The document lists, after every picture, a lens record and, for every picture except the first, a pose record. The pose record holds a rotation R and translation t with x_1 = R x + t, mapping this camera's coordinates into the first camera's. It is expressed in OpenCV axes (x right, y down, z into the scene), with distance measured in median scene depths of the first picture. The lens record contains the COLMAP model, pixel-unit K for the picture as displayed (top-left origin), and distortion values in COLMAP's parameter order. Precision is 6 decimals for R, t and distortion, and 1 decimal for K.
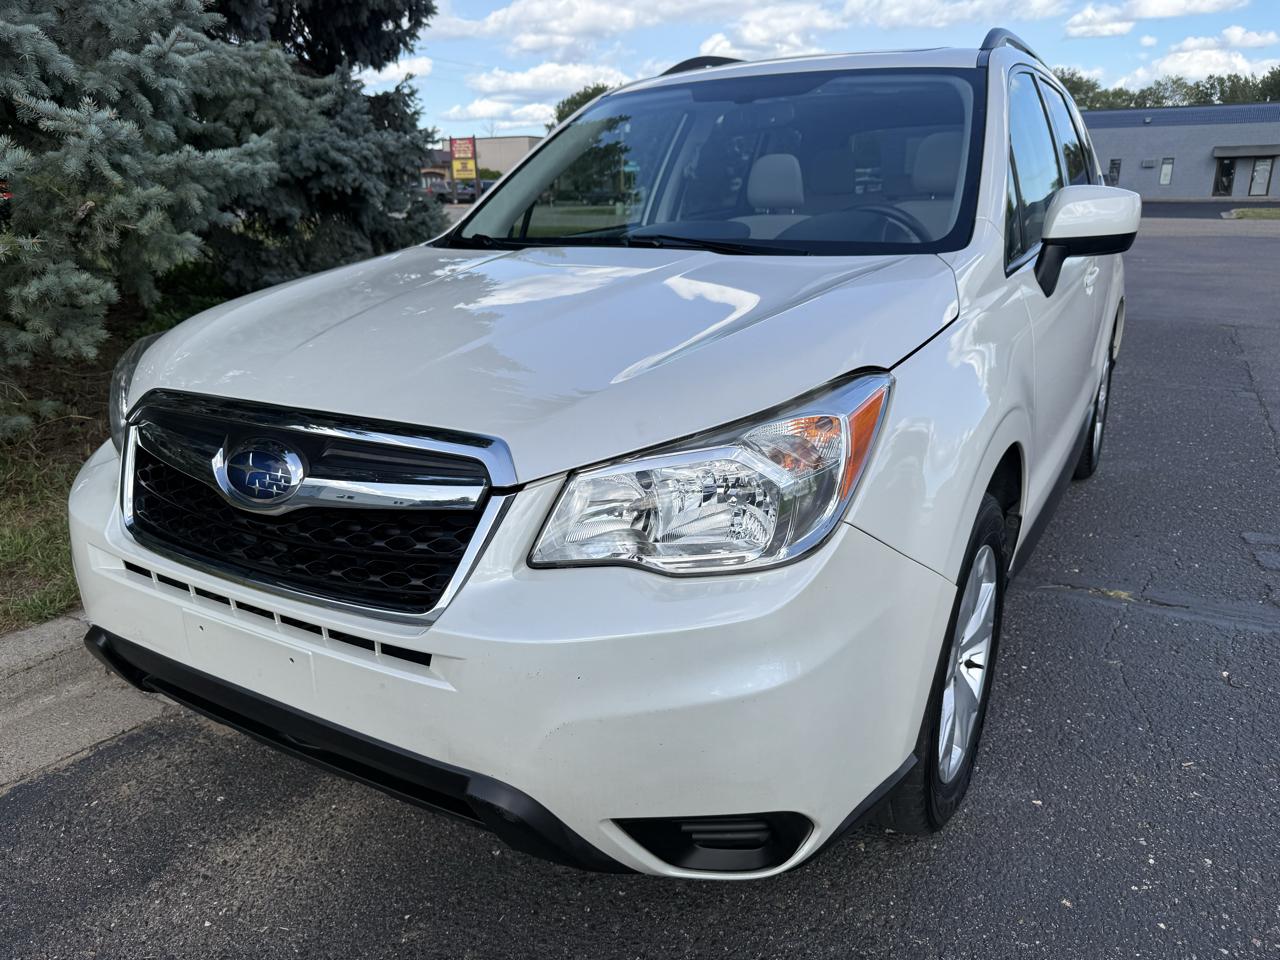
lens RADIAL K [[920.3, 0, 643.9], [0, 920.3, 488.3], [0, 0, 1]] dist [0.014544, -0.019763]
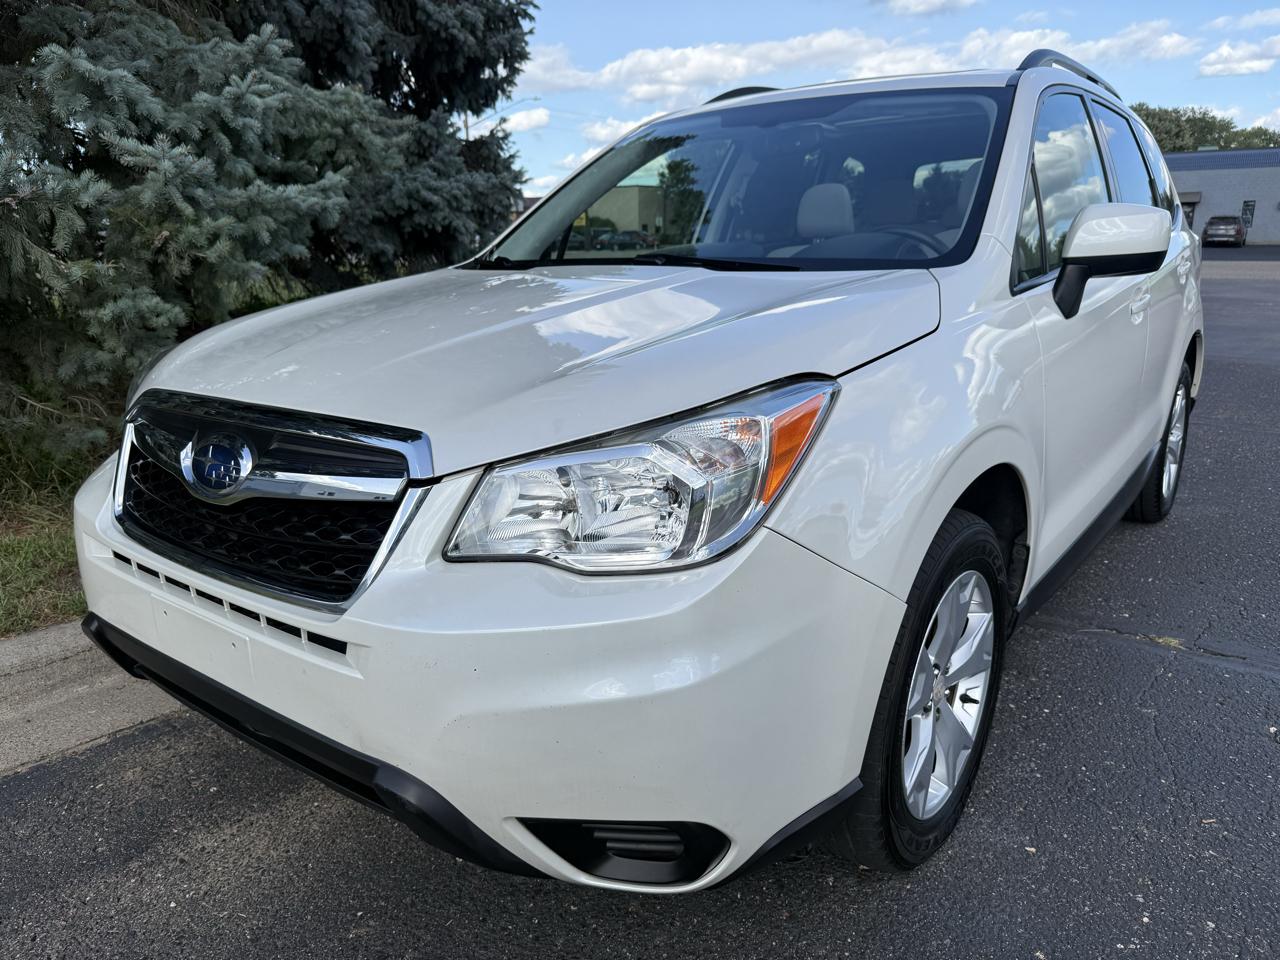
lens RADIAL K [[920.3, 0, 640.5], [0, 920.3, 497.1], [0, 0, 1]] dist [0.014544, -0.019763]
pose [[0.993277, 0.029701, -0.111889, 0.124750], [-0.033664, 0.998865, -0.033698, 0.027087], [0.110761, 0.037238, 0.993149, 0.011147]]
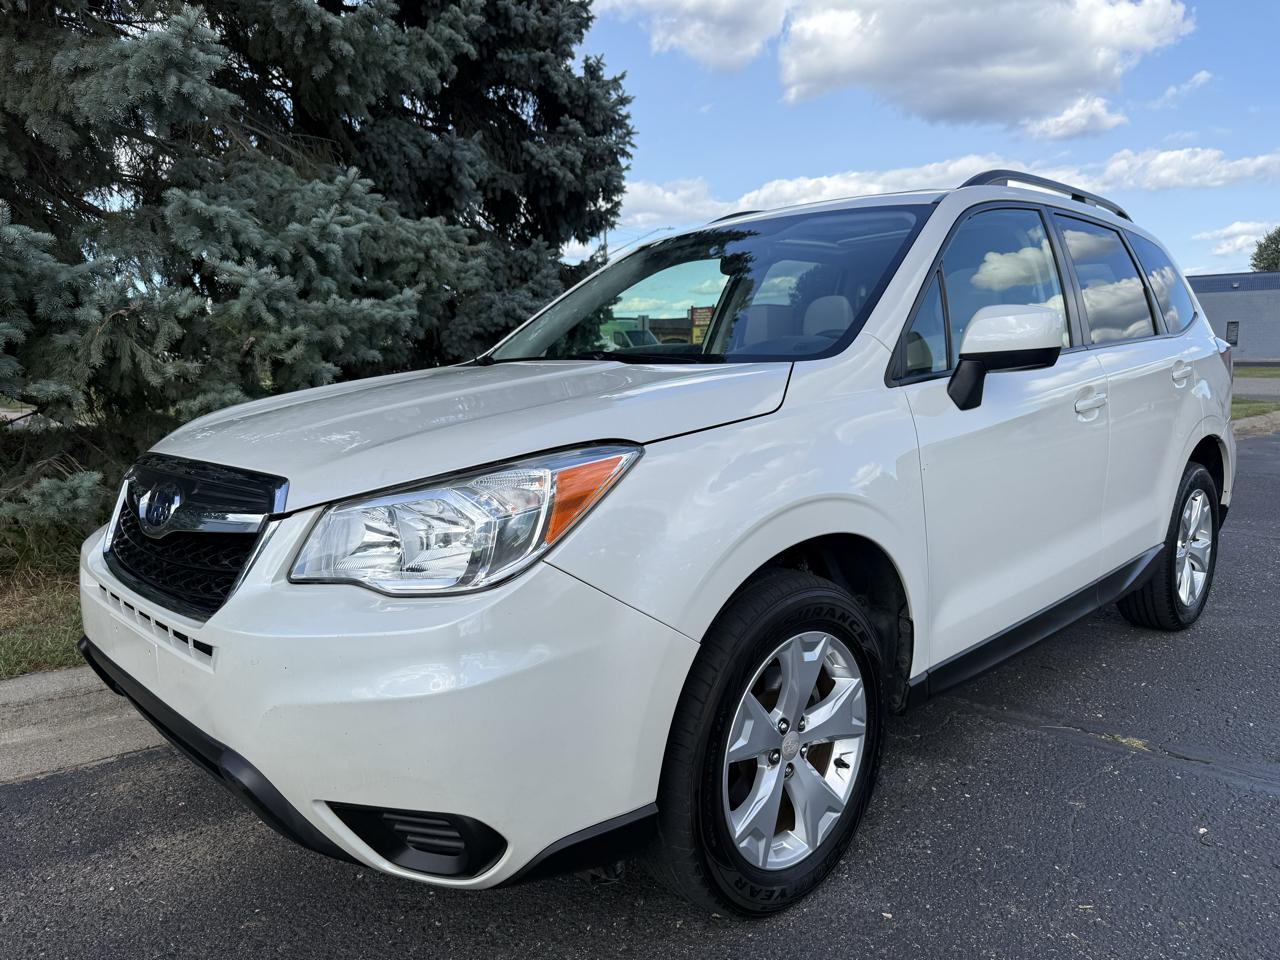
lens RADIAL K [[920.3, 0, 636.0], [0, 920.3, 497.4], [0, 0, 1]] dist [0.014544, -0.019763]
pose [[0.963645, 0.041221, -0.263987, 0.402016], [-0.082307, 0.985777, -0.146523, 0.073783], [0.254193, 0.162924, 0.953332, -0.047350]]
